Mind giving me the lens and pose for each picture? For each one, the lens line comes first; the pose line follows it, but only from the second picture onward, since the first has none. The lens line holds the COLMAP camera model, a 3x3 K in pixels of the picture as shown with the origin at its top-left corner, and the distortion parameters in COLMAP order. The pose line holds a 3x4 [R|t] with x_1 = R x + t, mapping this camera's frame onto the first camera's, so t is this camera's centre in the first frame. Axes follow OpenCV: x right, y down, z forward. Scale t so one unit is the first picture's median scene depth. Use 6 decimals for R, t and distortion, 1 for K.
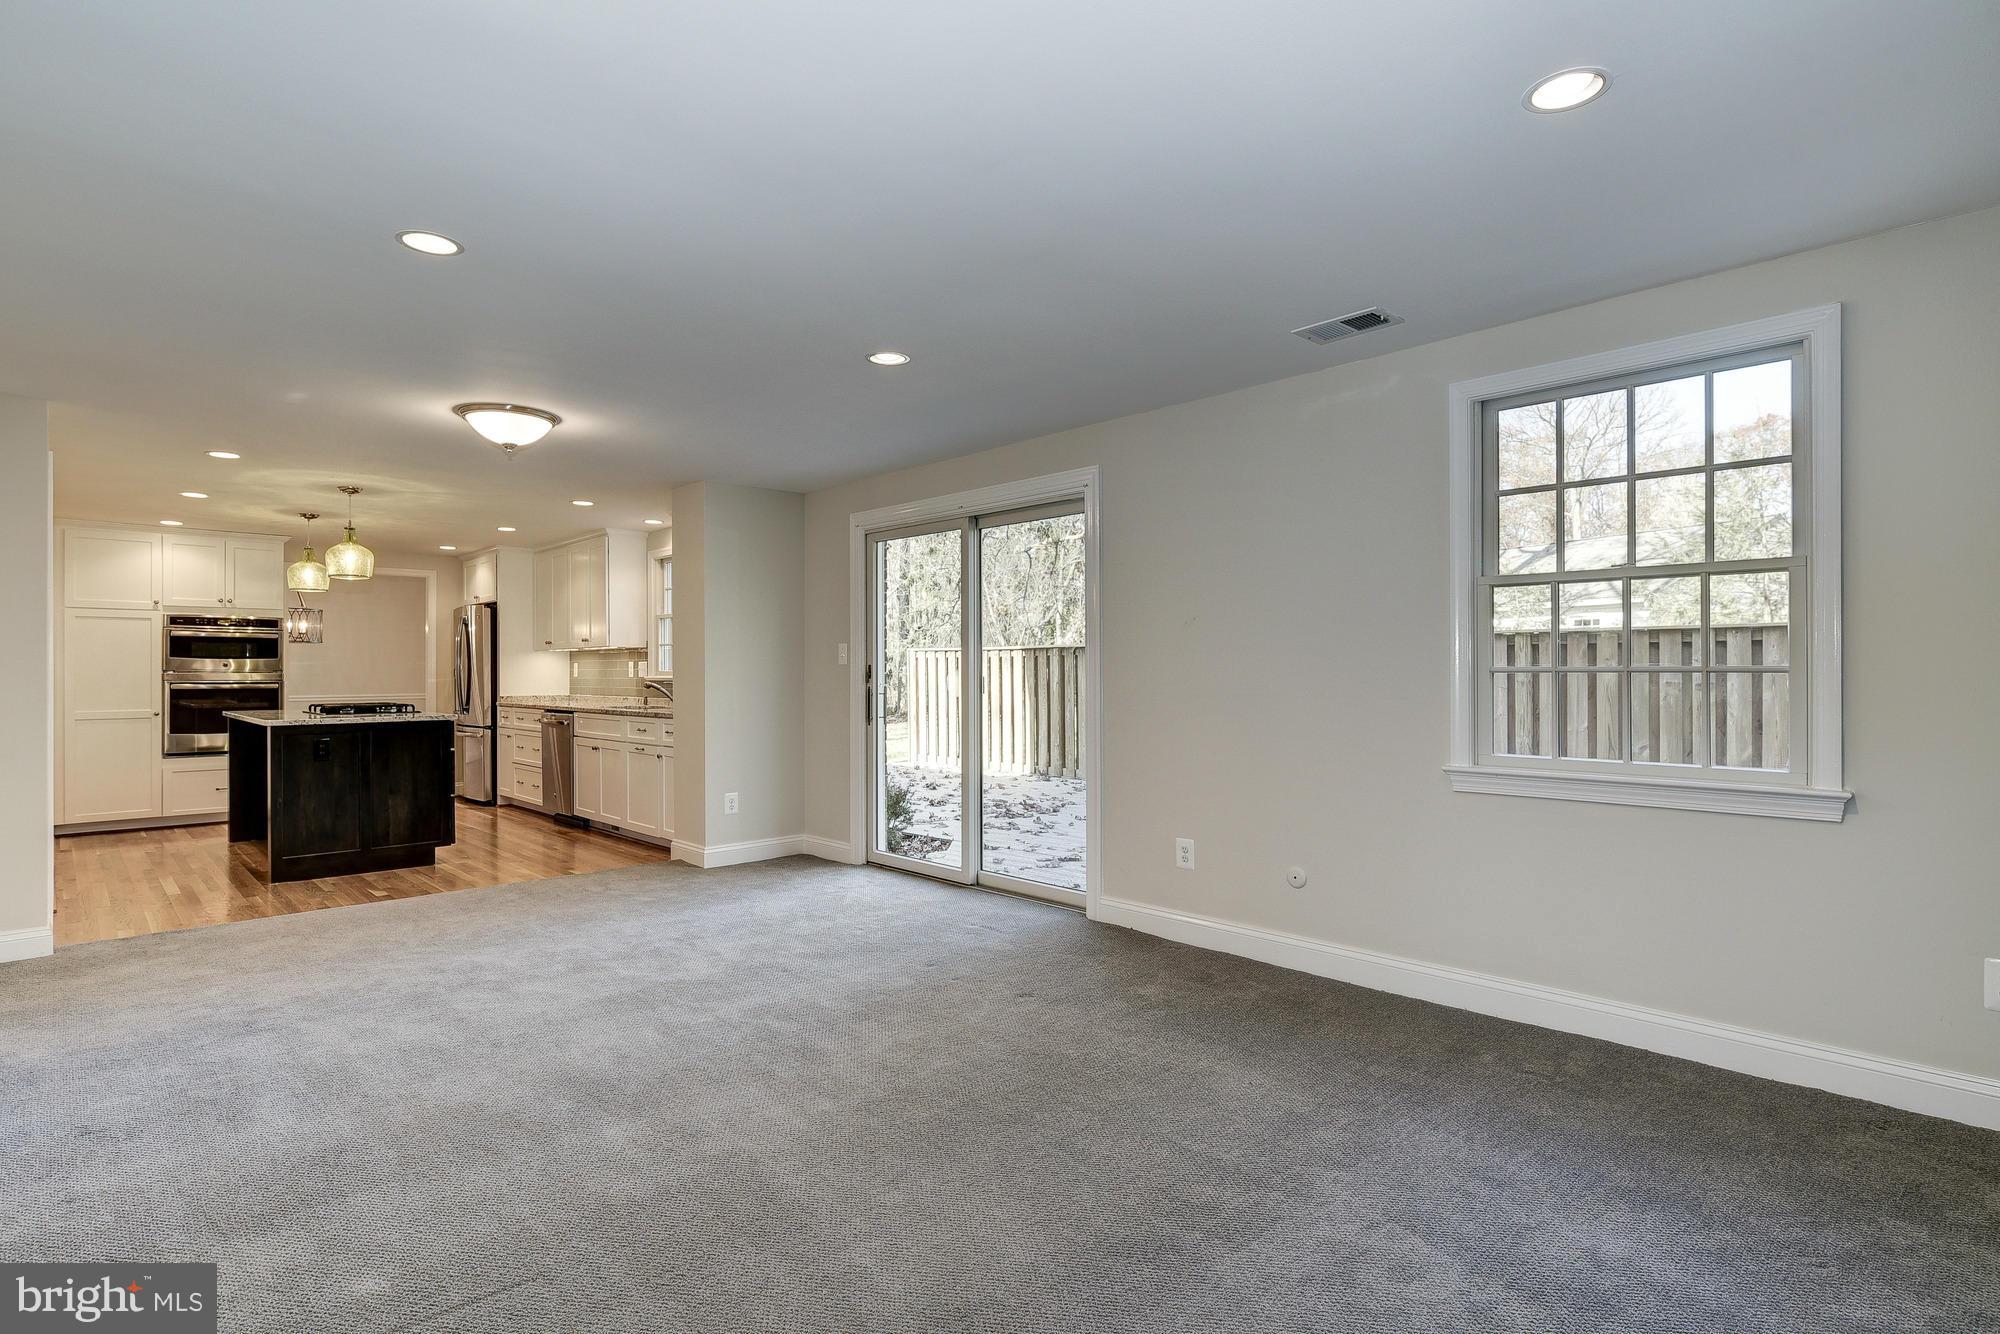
lens RADIAL K [[1002.6, 0, 989.4], [0, 1002.6, 663.3], [0, 0, 1]] dist [-0.003211, 0.001229]
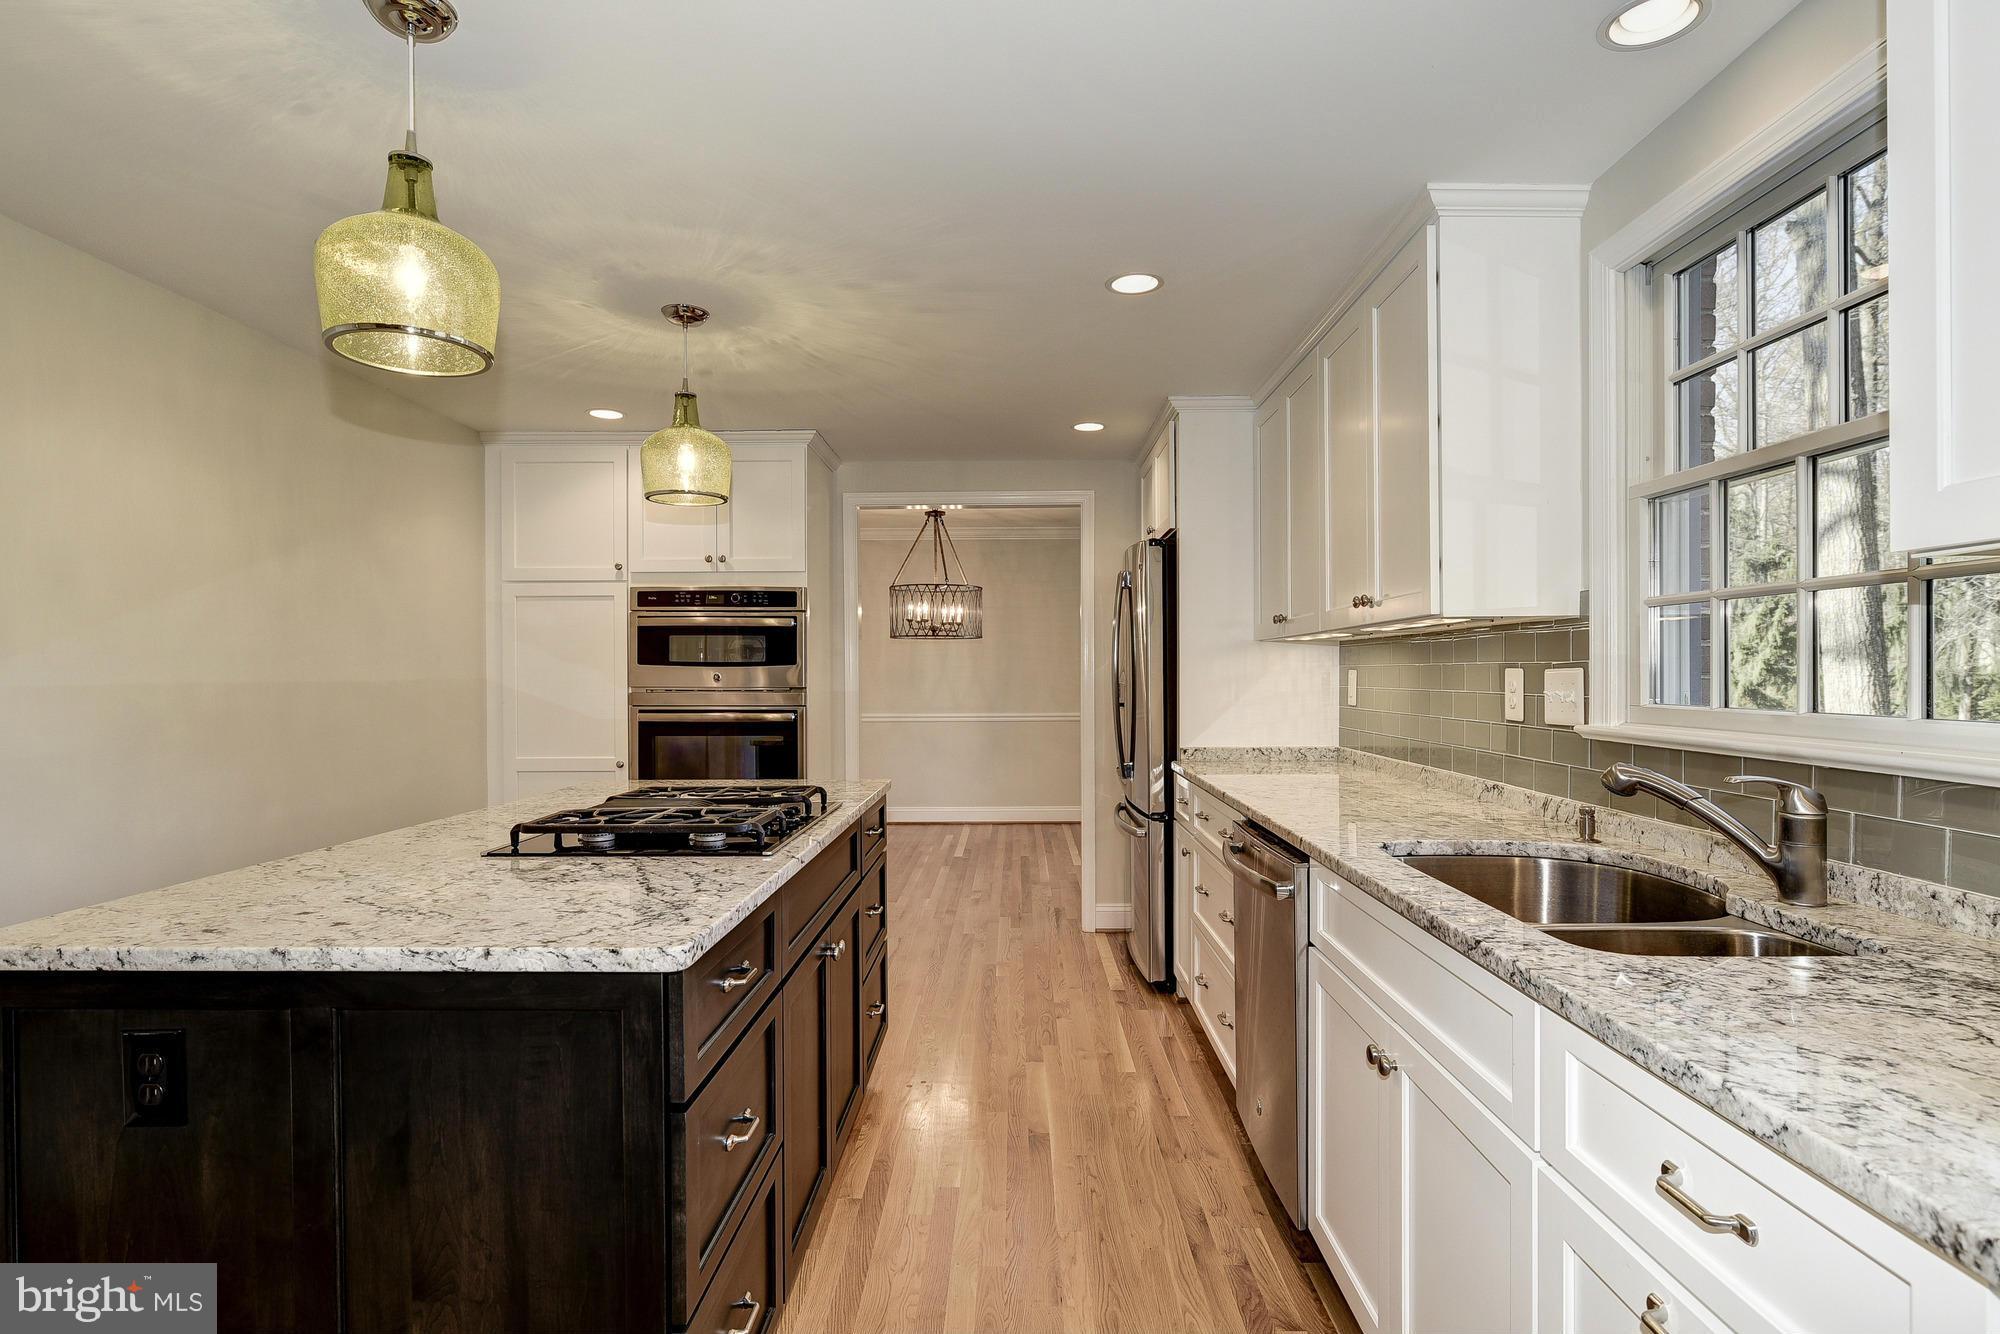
lens RADIAL K [[1003.0, 0, 1000.0], [0, 1003.0, 667.0], [0, 0, 1]] dist [-0.001106, 0.000492]
pose [[0.717273, -0.004257, -0.696779, -0.273877], [0.007792, 0.999968, 0.001912, -0.003823], [0.696748, -0.006800, 0.717284, 0.715487]]
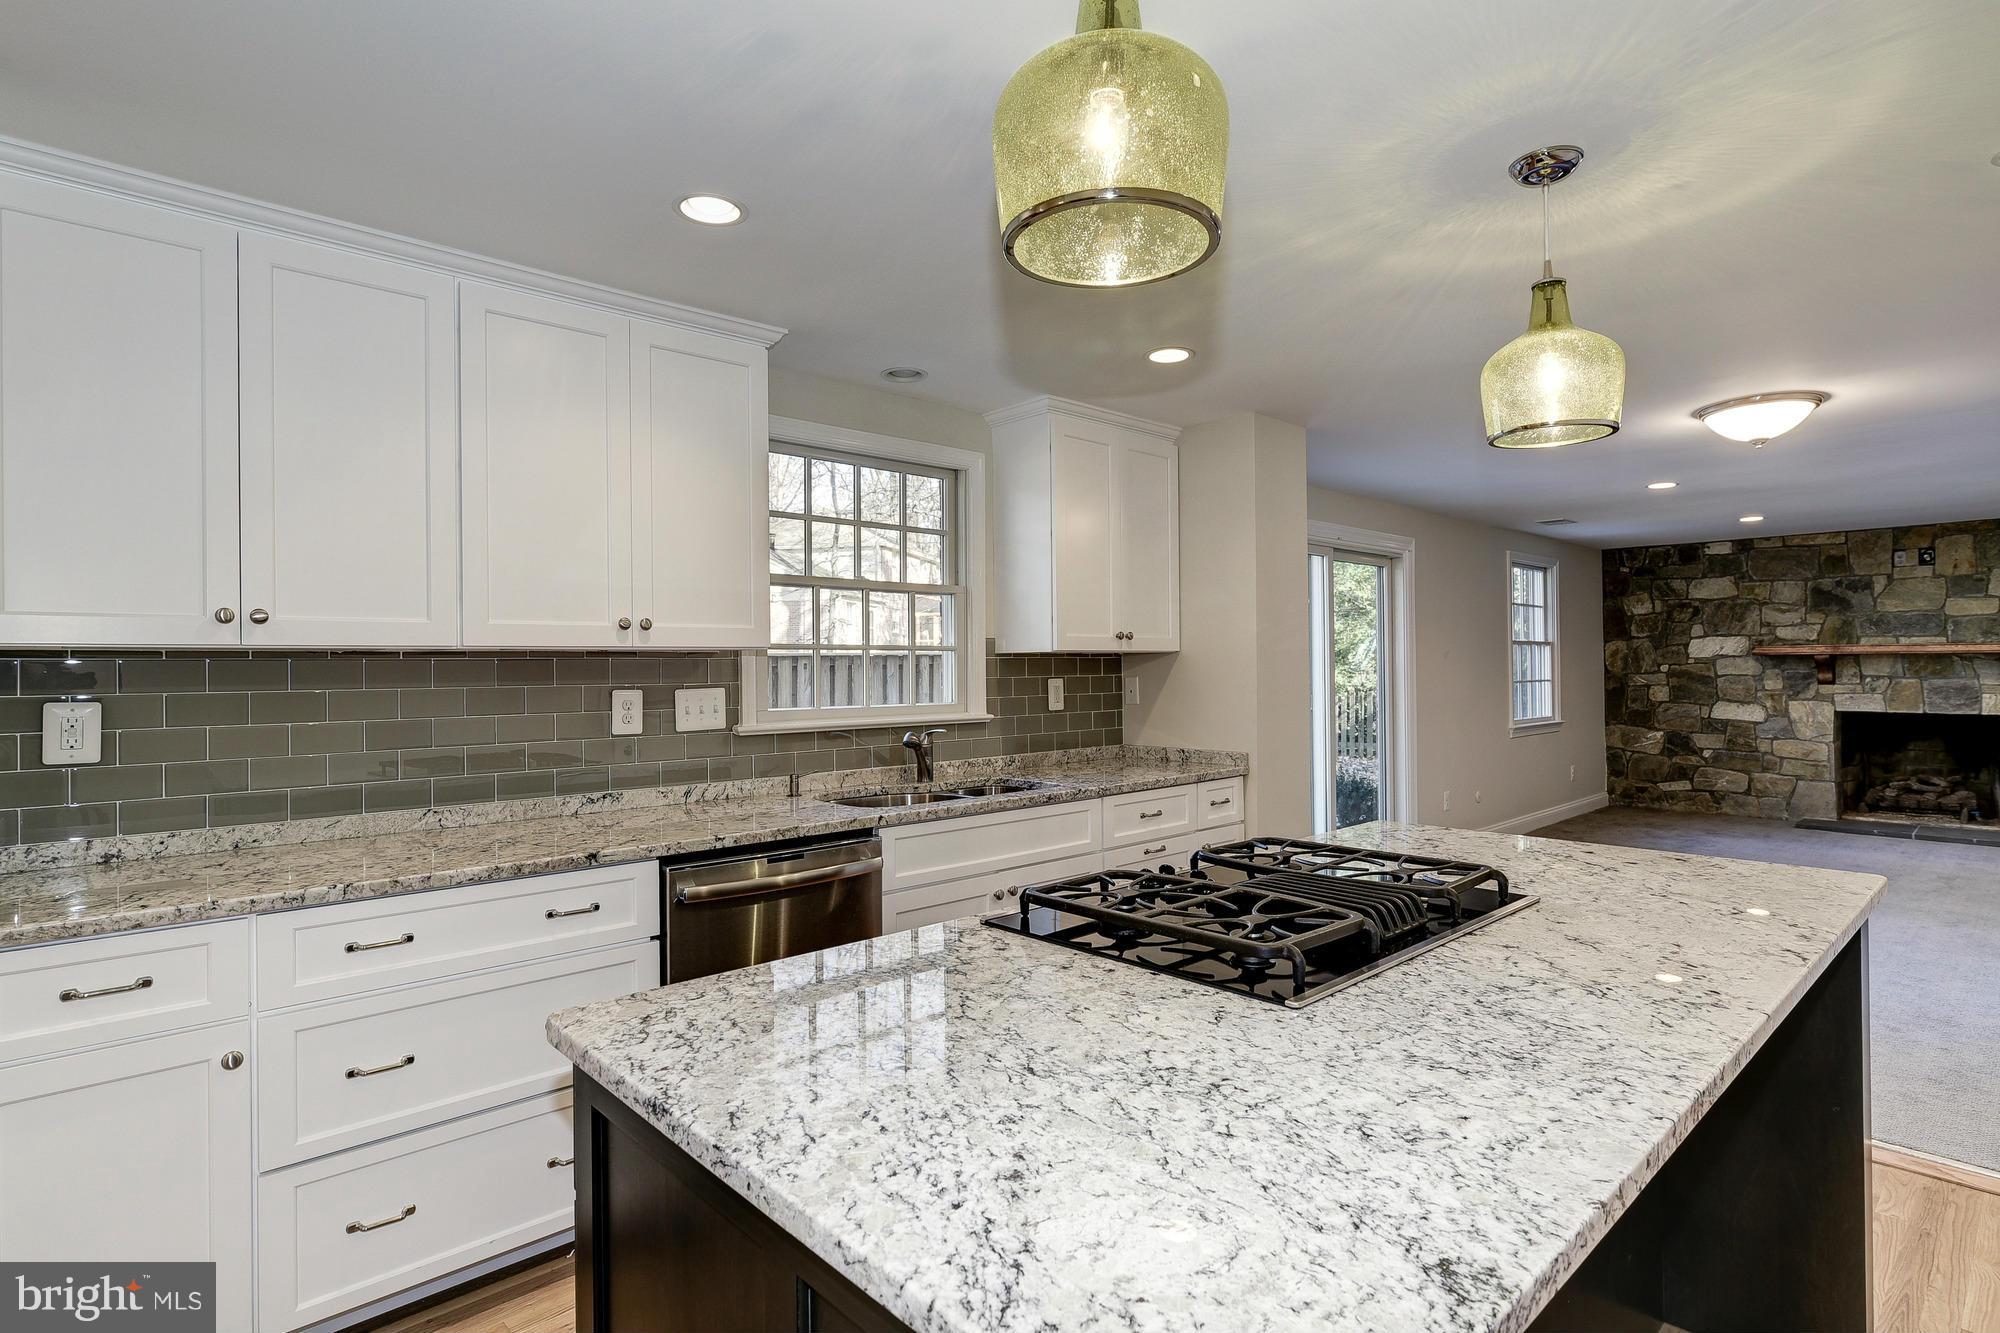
lens RADIAL K [[1002.5, 0, 1035.5], [0, 1002.5, 657.9], [0, 0, 1]] dist [0.022774, 0.000173]
pose [[0.001322, 0.014242, 0.999898, -0.746663], [0.001825, 0.999897, -0.014244, -0.007927], [-0.999997, 0.001844, 0.001296, 0.900285]]
